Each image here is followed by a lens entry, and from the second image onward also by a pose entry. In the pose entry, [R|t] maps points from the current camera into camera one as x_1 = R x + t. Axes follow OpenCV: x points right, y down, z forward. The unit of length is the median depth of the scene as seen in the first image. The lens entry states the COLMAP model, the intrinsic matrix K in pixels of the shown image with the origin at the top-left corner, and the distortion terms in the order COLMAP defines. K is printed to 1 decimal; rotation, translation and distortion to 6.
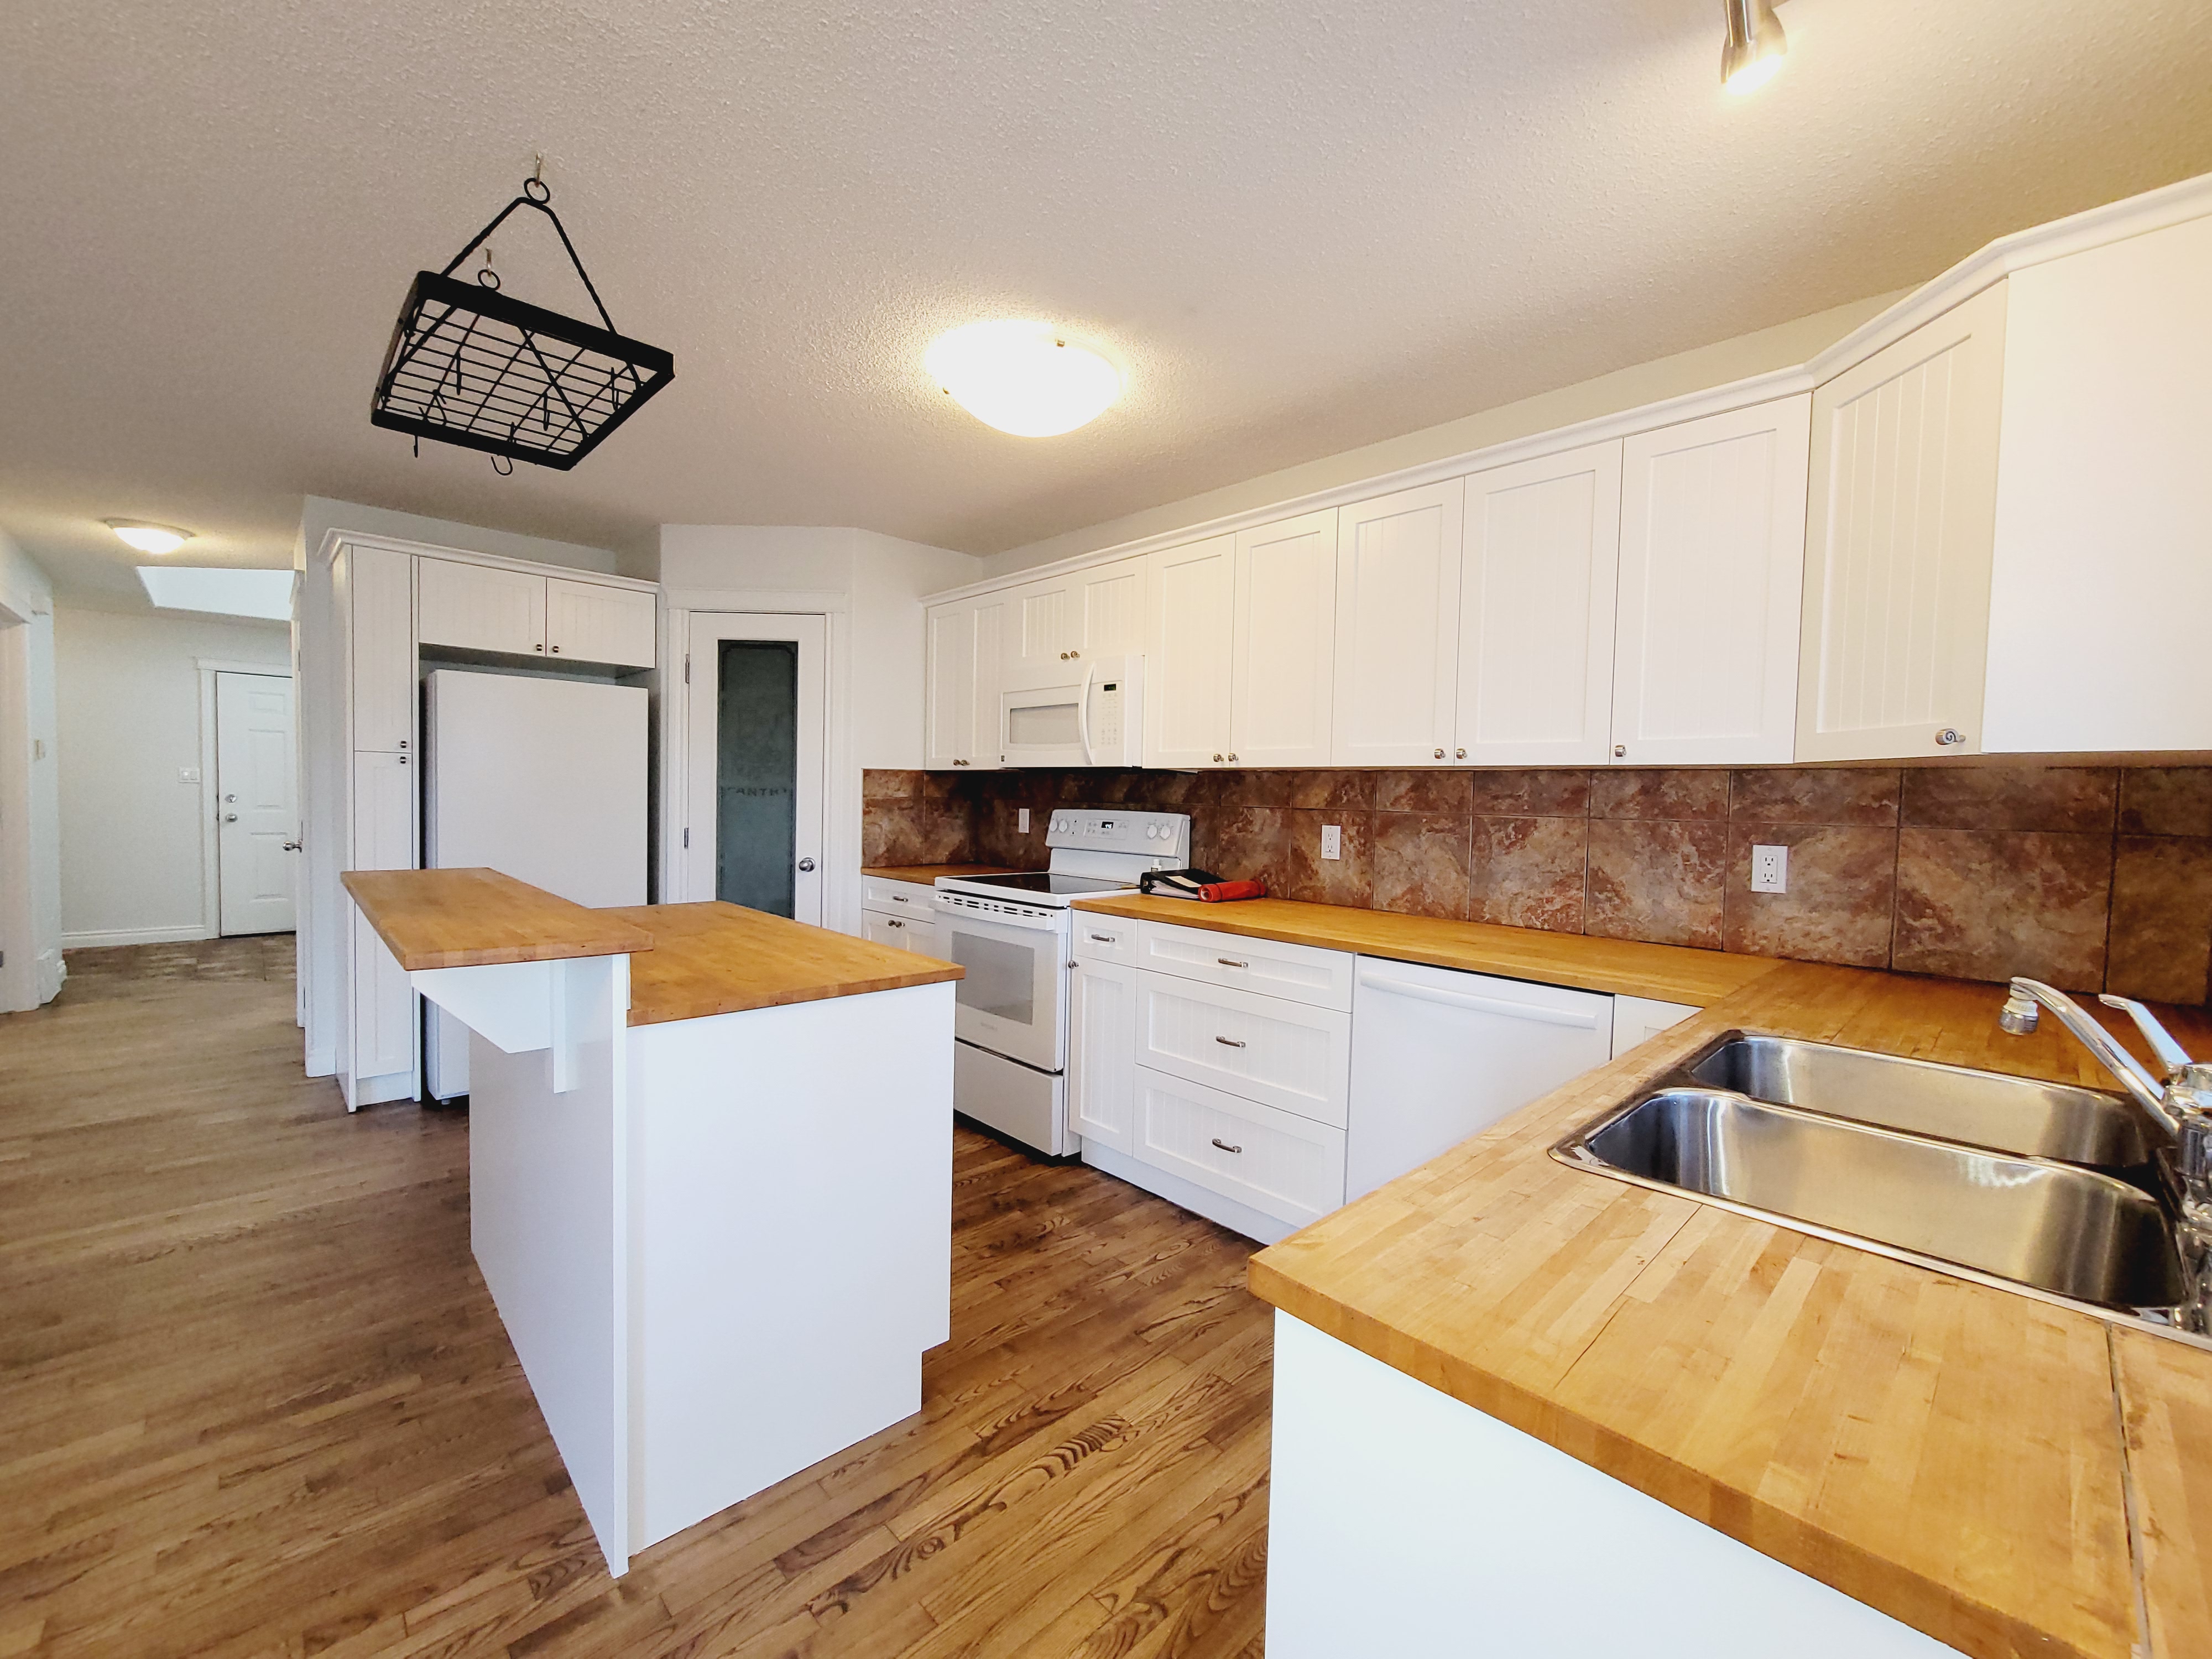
lens RADIAL K [[909.4, 0, 1112.6], [0, 909.4, 822.2], [0, 0, 1]] dist [-0.008630, 0.000863]
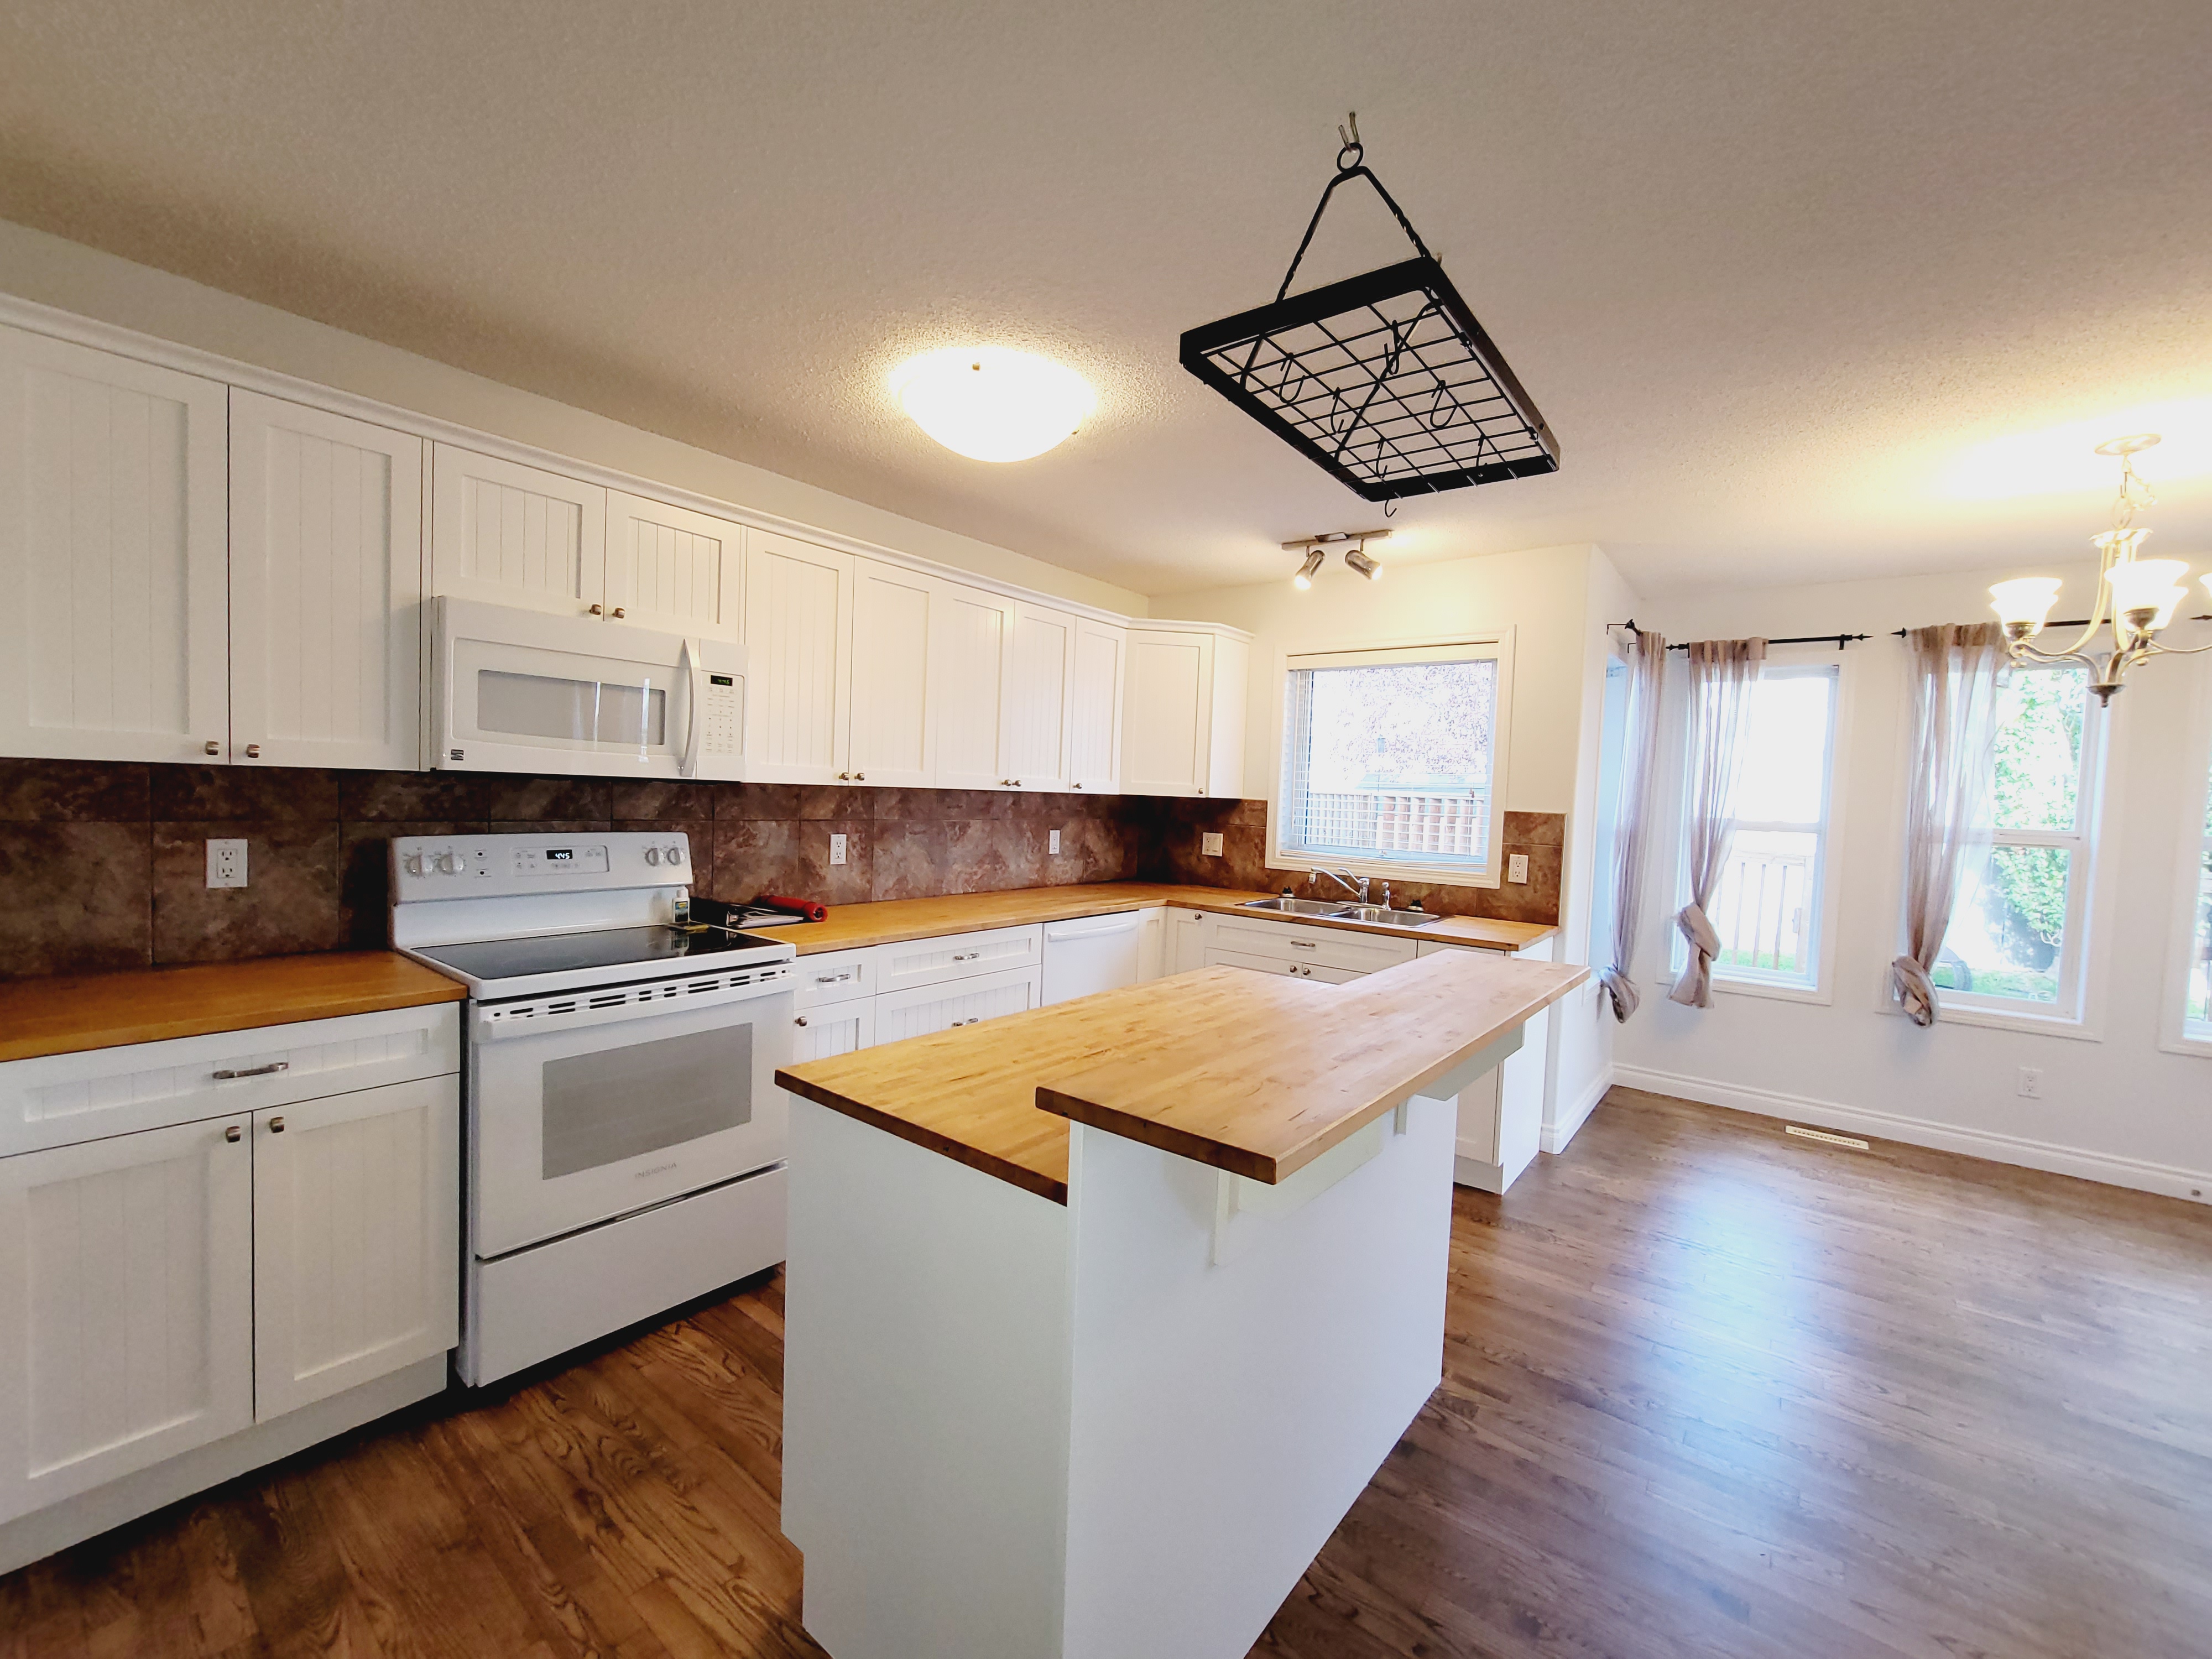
lens RADIAL K [[909.4, 0, 1109.3], [0, 909.4, 821.6], [0, 0, 1]] dist [-0.008630, 0.000863]
pose [[-0.142575, -0.062701, 0.987796, -0.893867], [-0.012339, 0.998027, 0.061569, -0.083408], [-0.989707, -0.003410, -0.143068, 0.827666]]
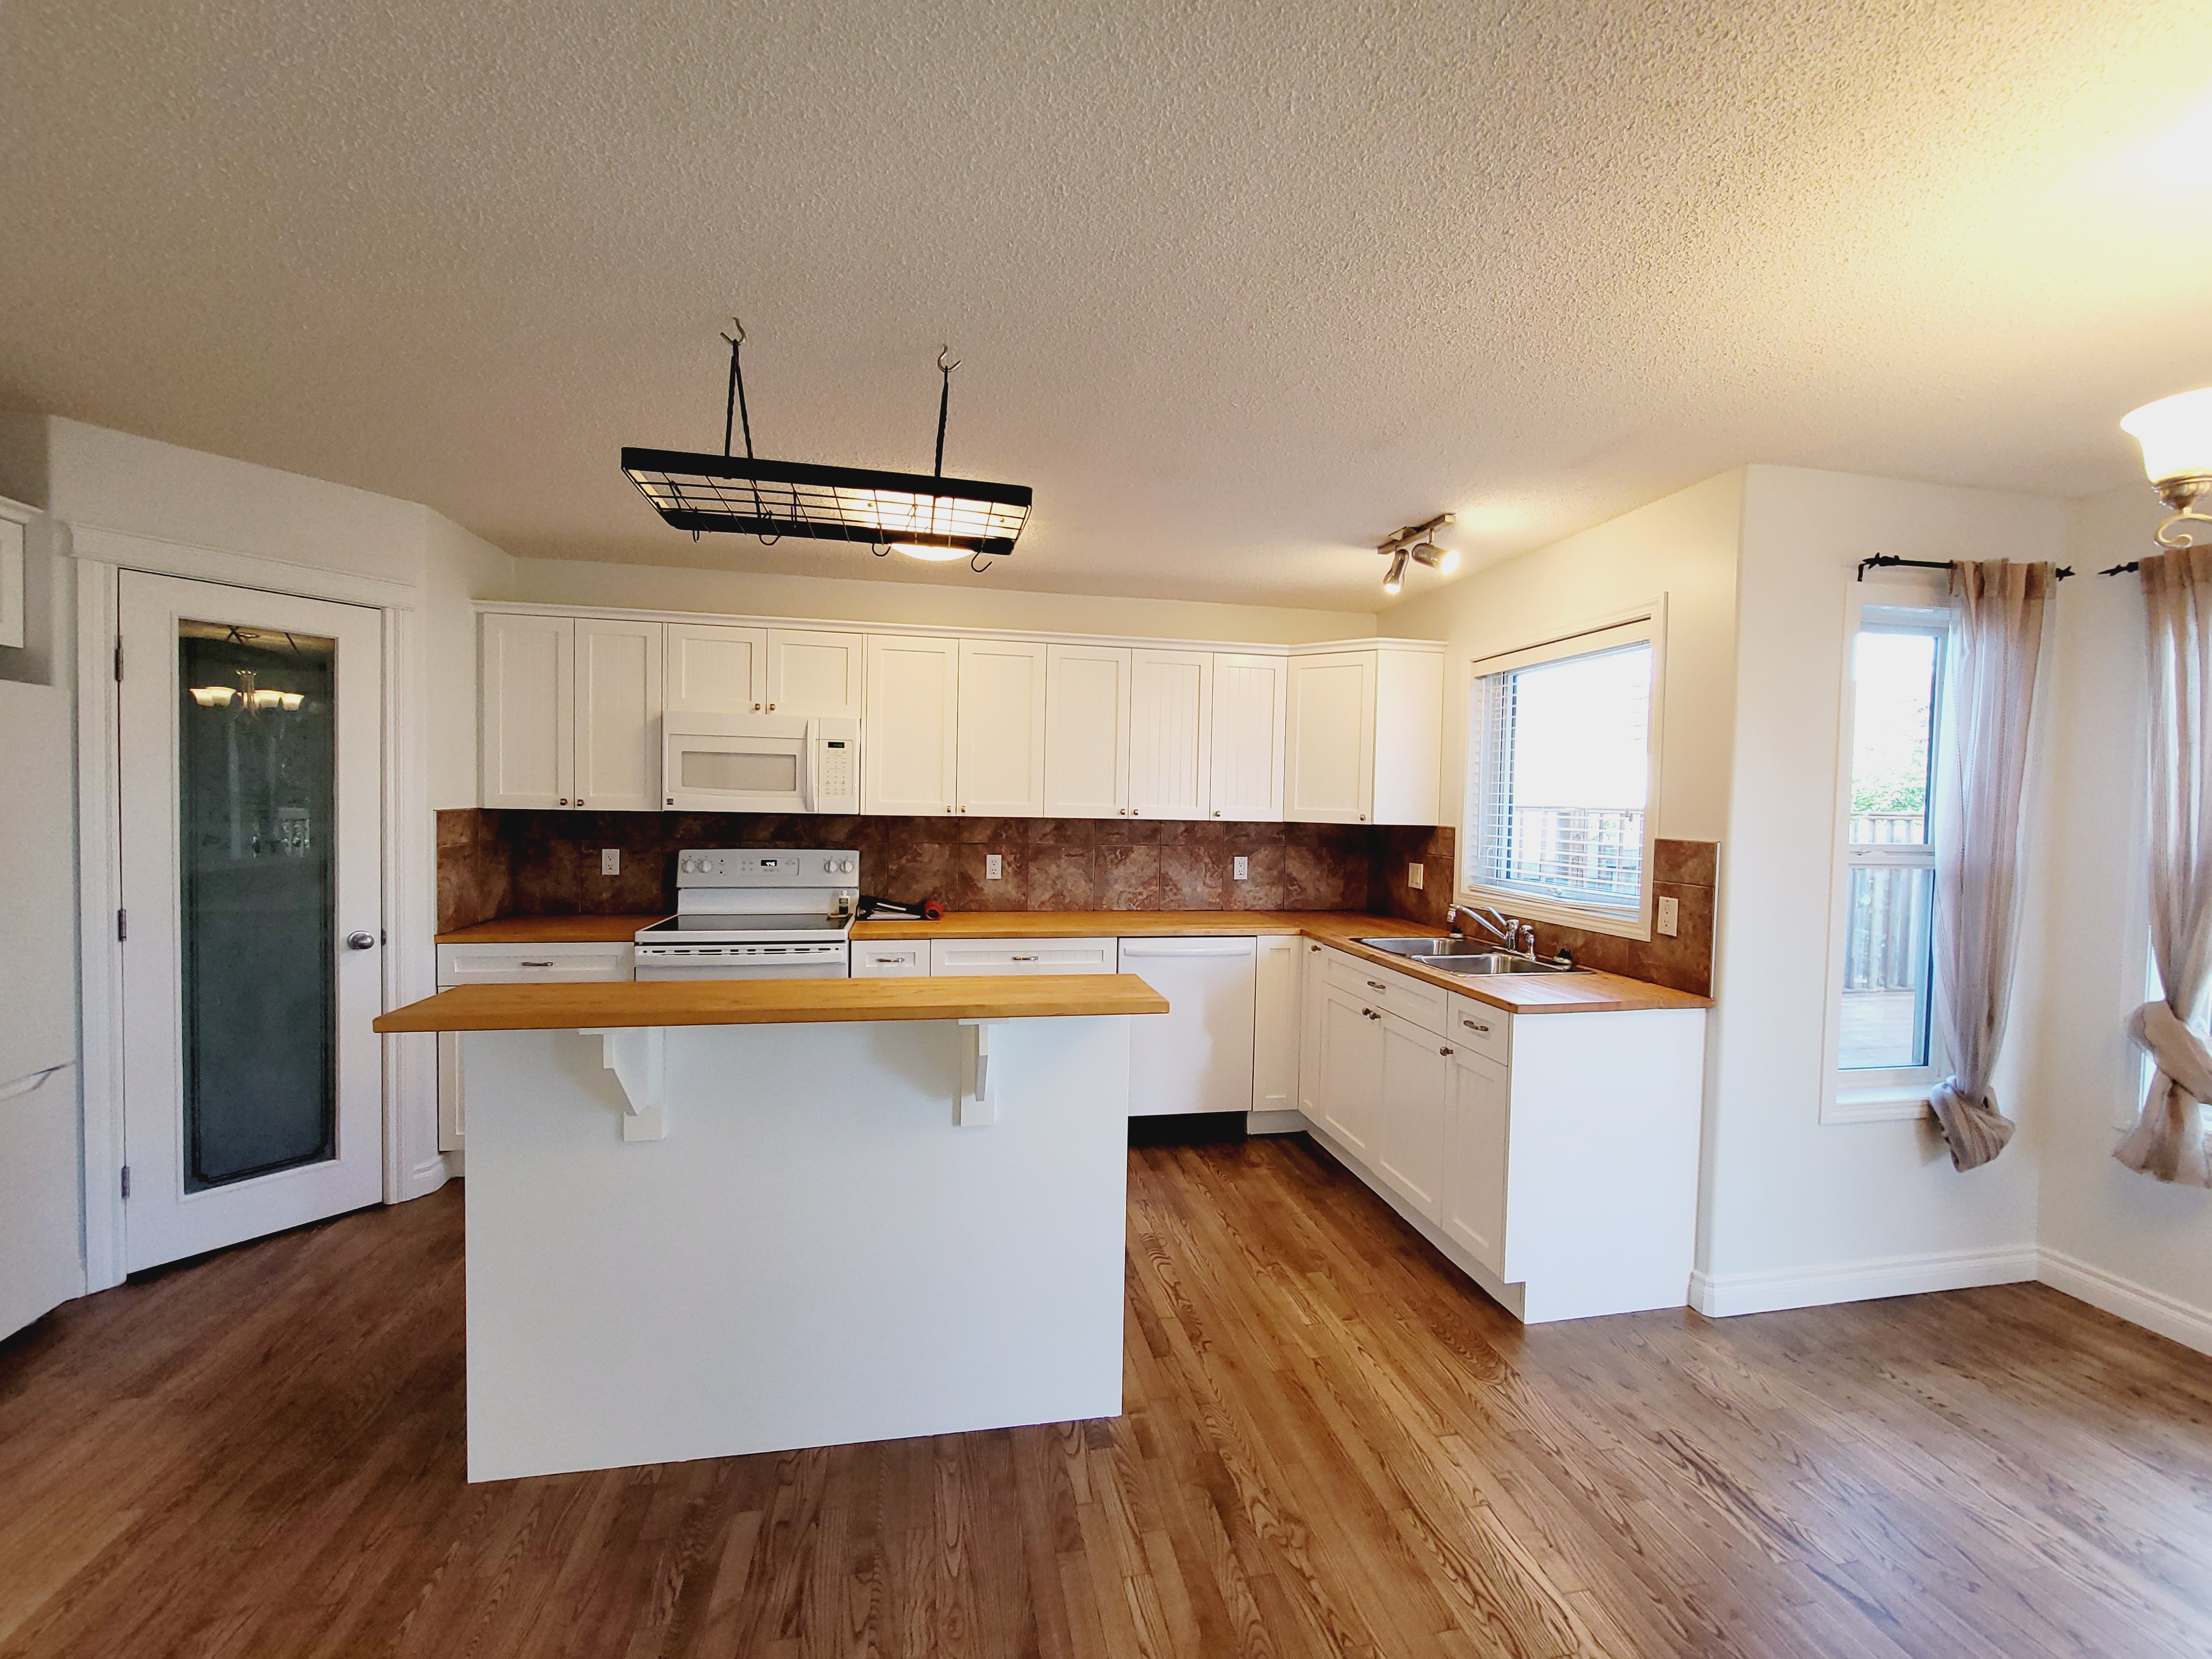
lens RADIAL K [[909.4, 0, 1106.9], [0, 909.4, 816.9], [0, 0, 1]] dist [-0.008630, 0.000863]
pose [[0.536022, -0.026082, 0.843801, -0.839373], [0.017306, 0.999652, 0.019907, -0.079358], [-0.844027, 0.003932, 0.536287, 0.103688]]
